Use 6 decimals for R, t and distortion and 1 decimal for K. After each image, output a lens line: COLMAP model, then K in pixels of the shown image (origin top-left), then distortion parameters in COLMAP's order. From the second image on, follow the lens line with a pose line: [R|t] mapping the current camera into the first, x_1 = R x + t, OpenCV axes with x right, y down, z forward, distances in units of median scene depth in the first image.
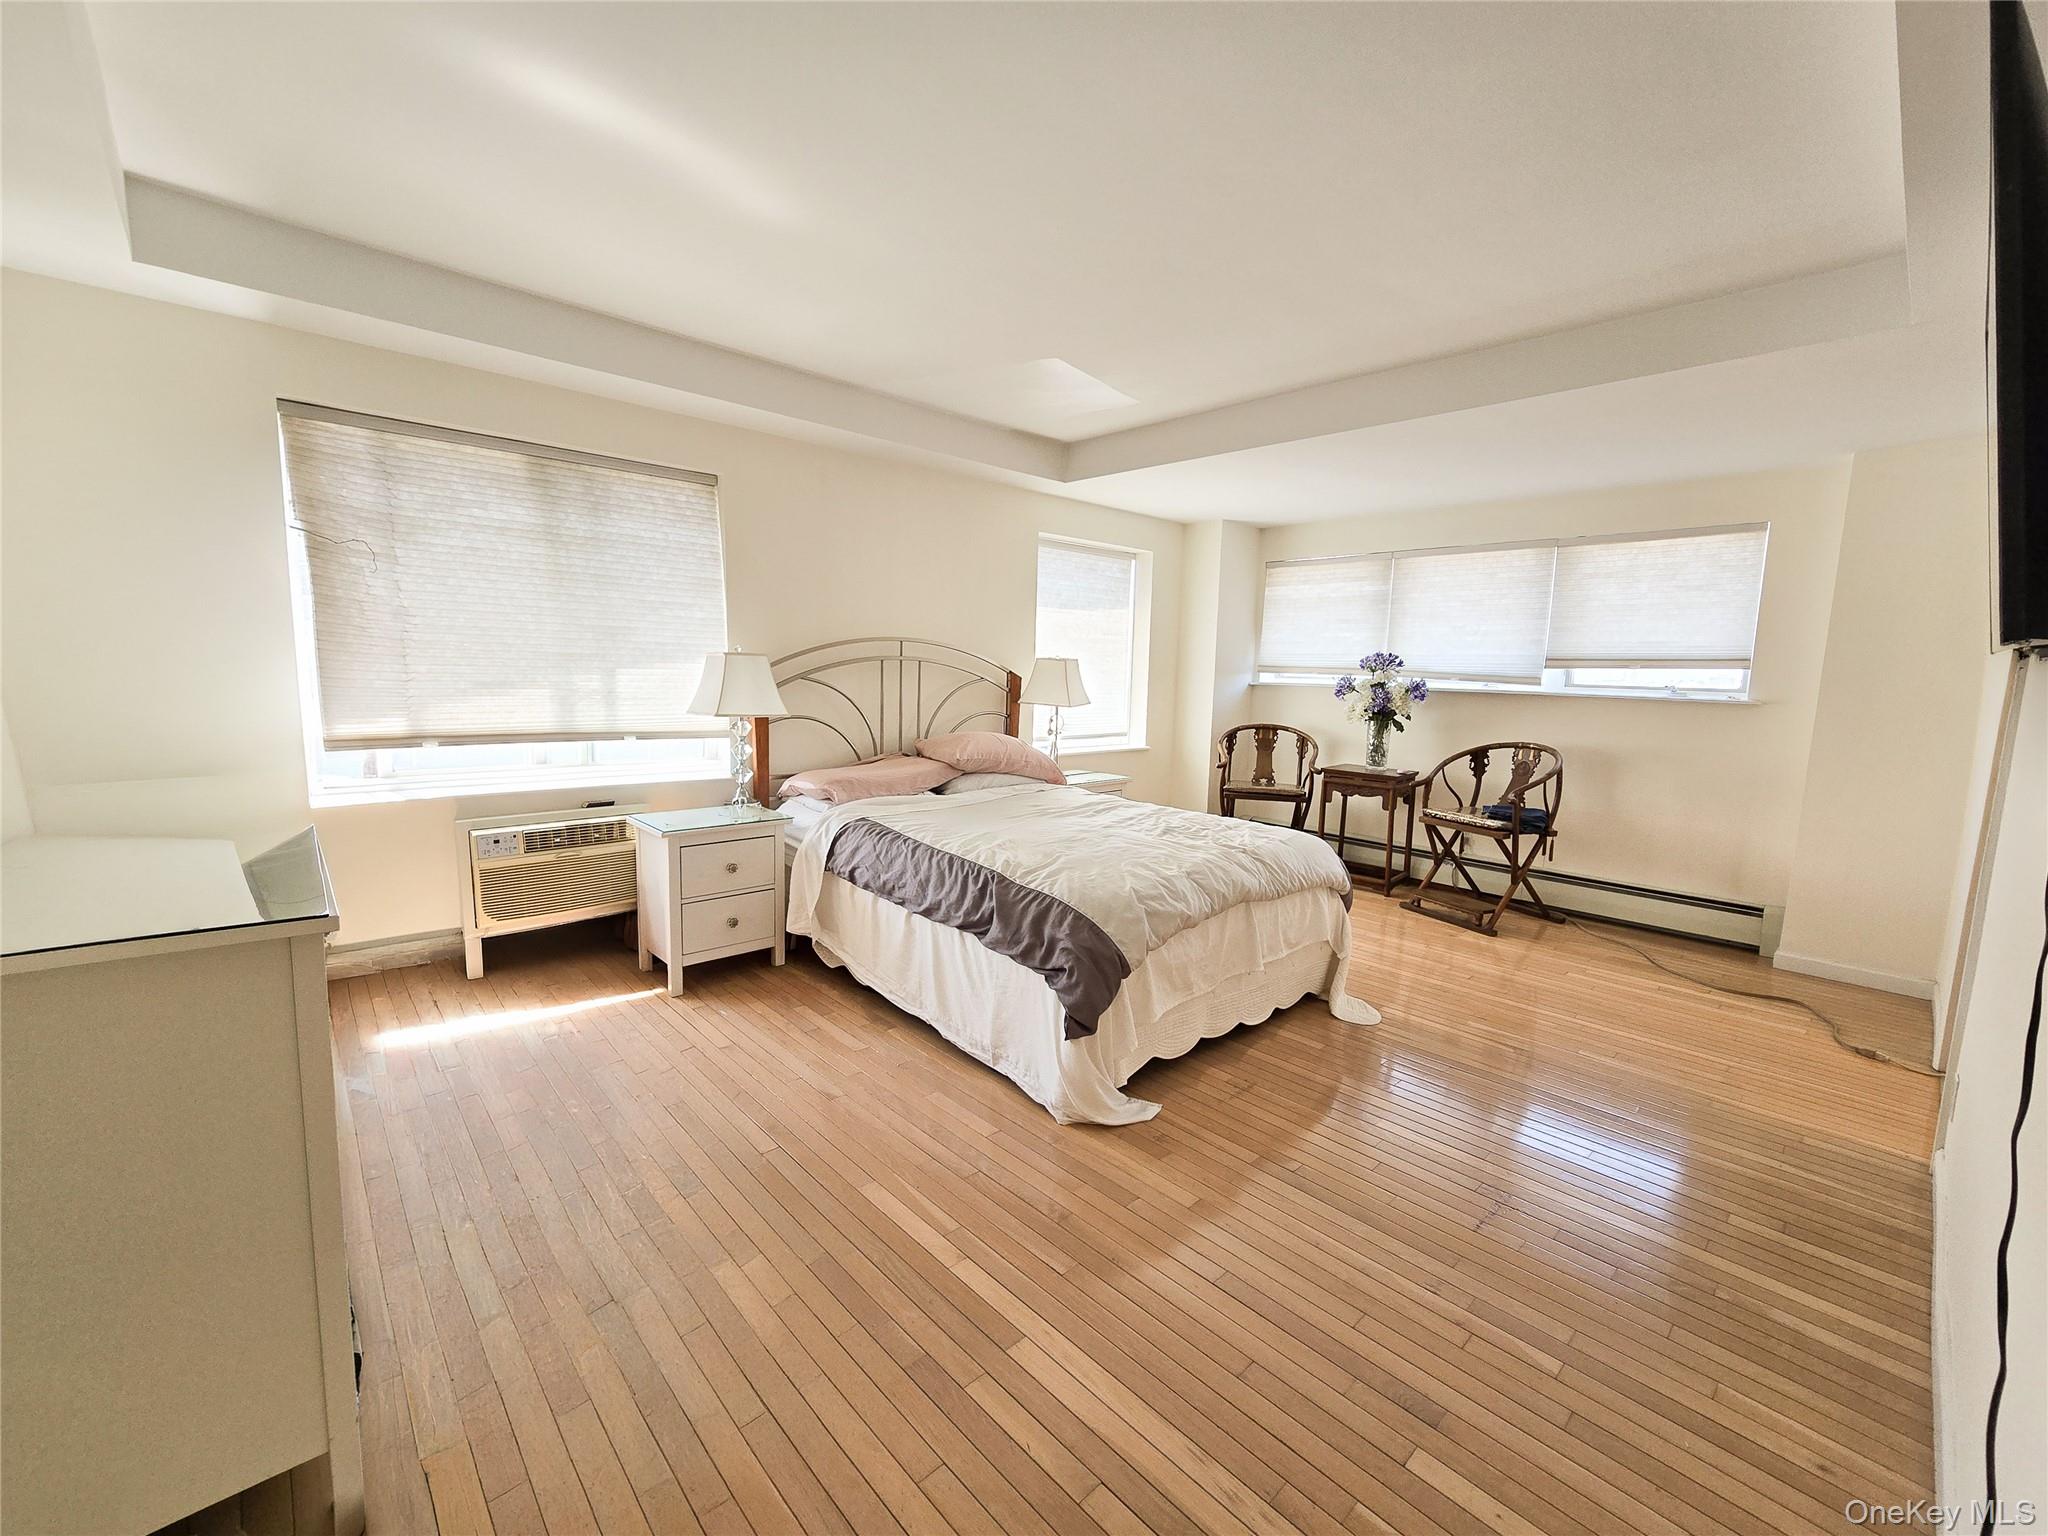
lens RADIAL K [[845.9, 0, 1014.9], [0, 845.9, 776.8], [0, 0, 1]] dist [-0.004289, 0.001381]
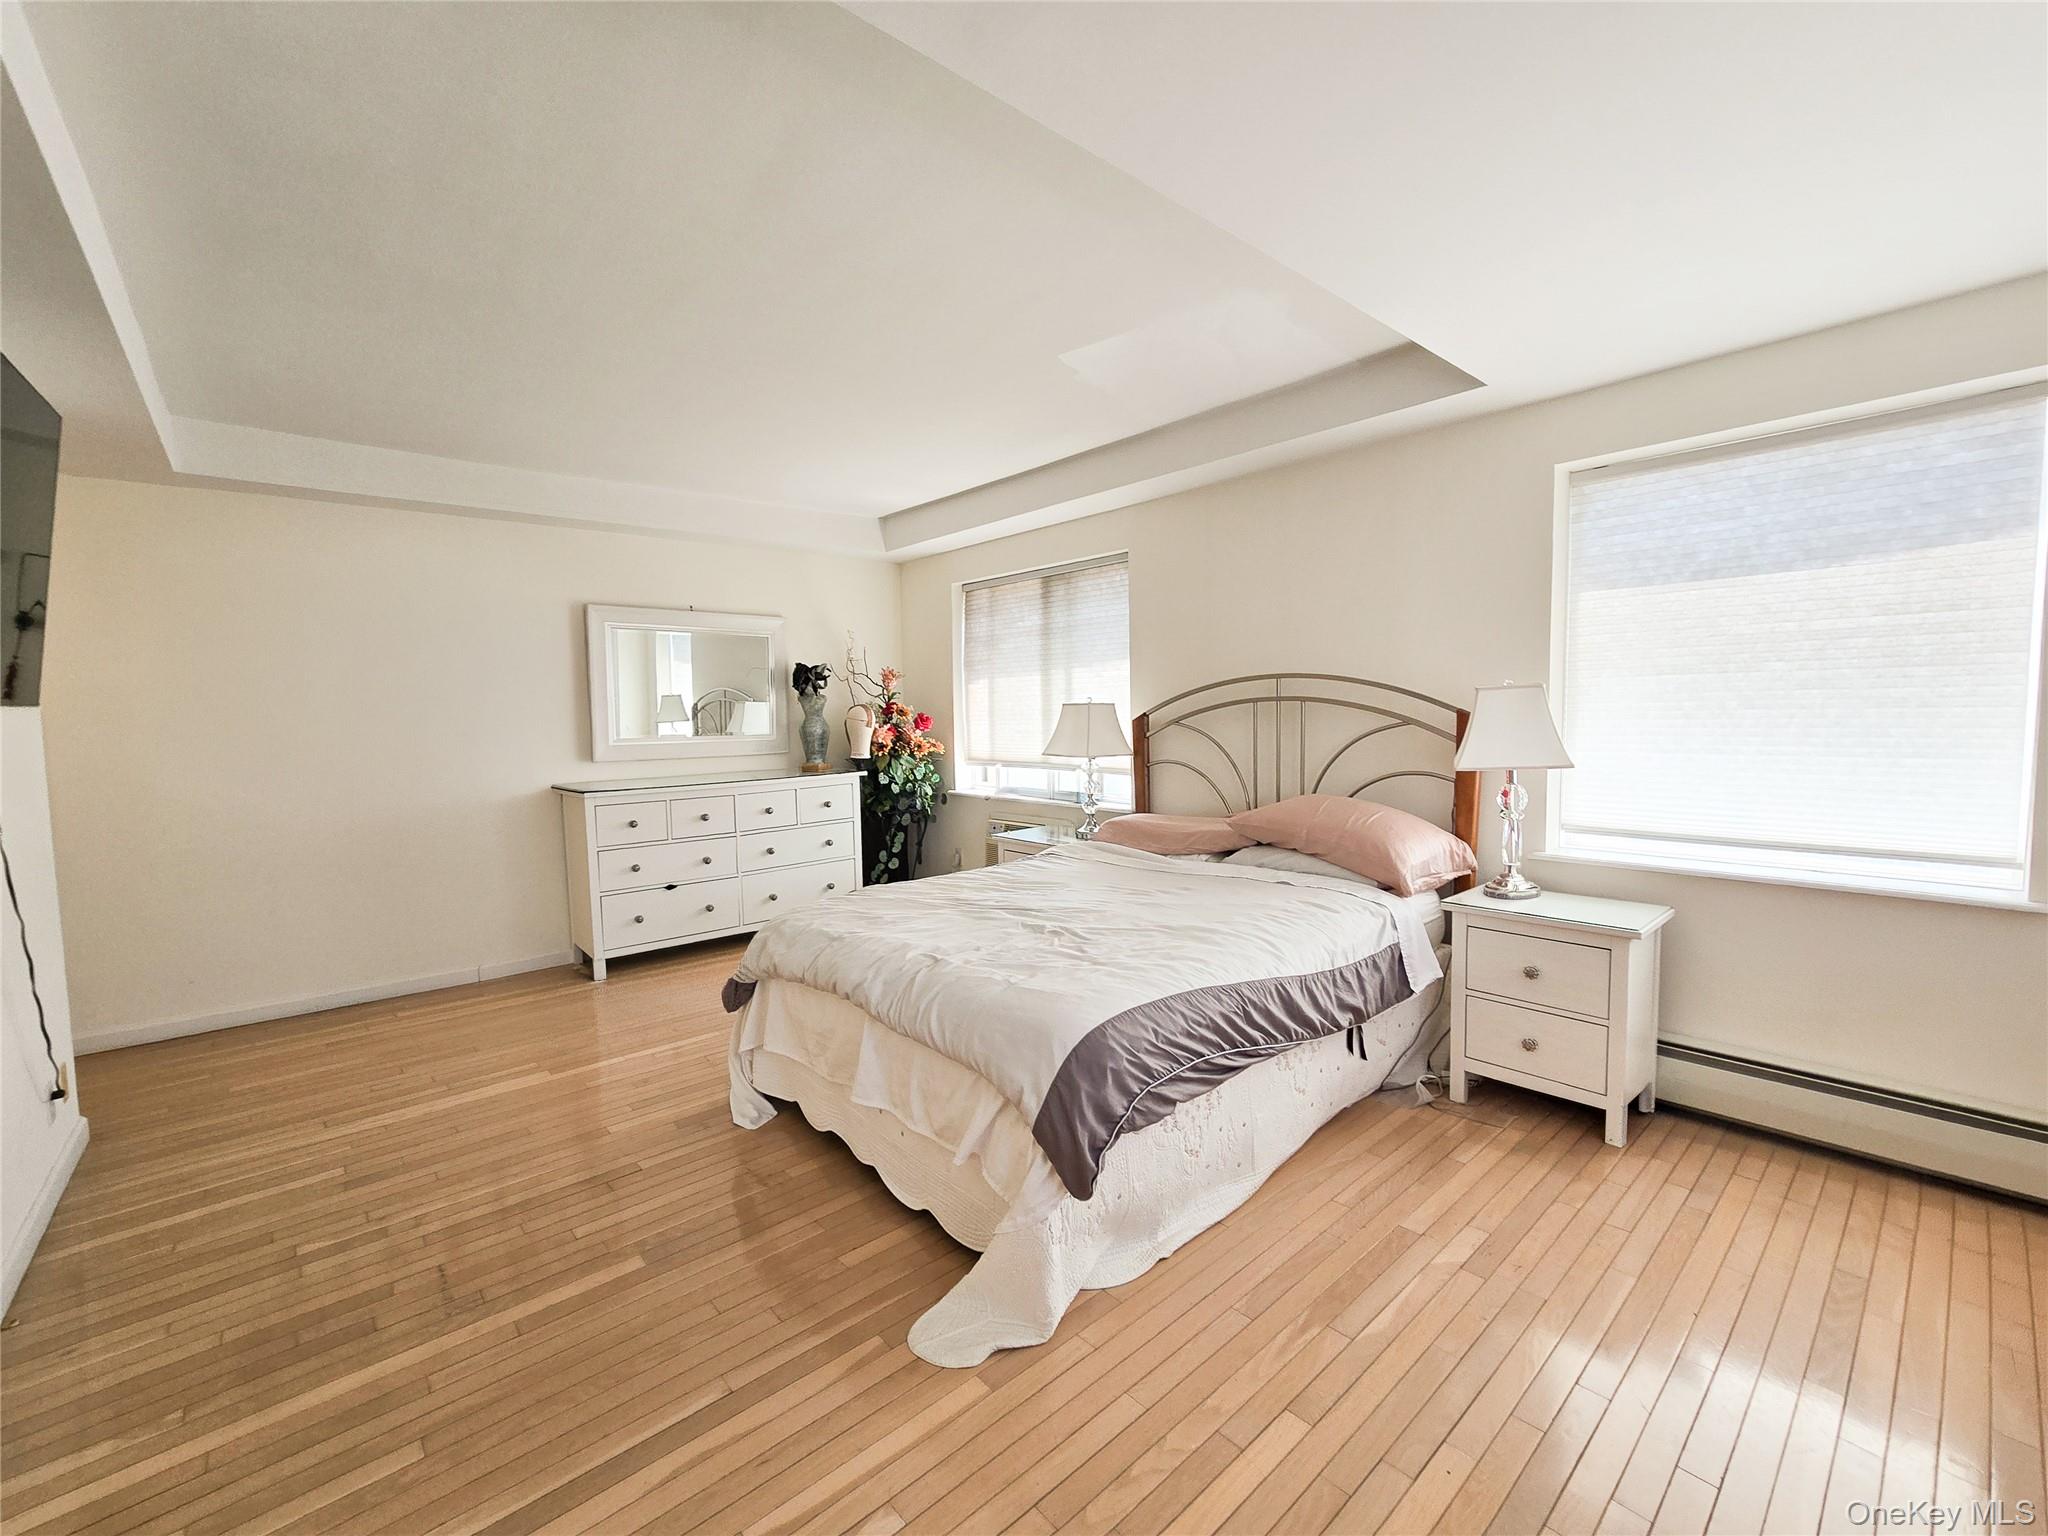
lens RADIAL K [[845.9, 0, 1021.6], [0, 845.9, 765.7], [0, 0, 1]] dist [-0.004289, 0.001381]
pose [[-0.029562, 0.037254, -0.998868, 0.946062], [-0.110249, 0.993087, 0.040301, -0.107387], [0.993464, 0.111315, -0.025250, 1.036282]]
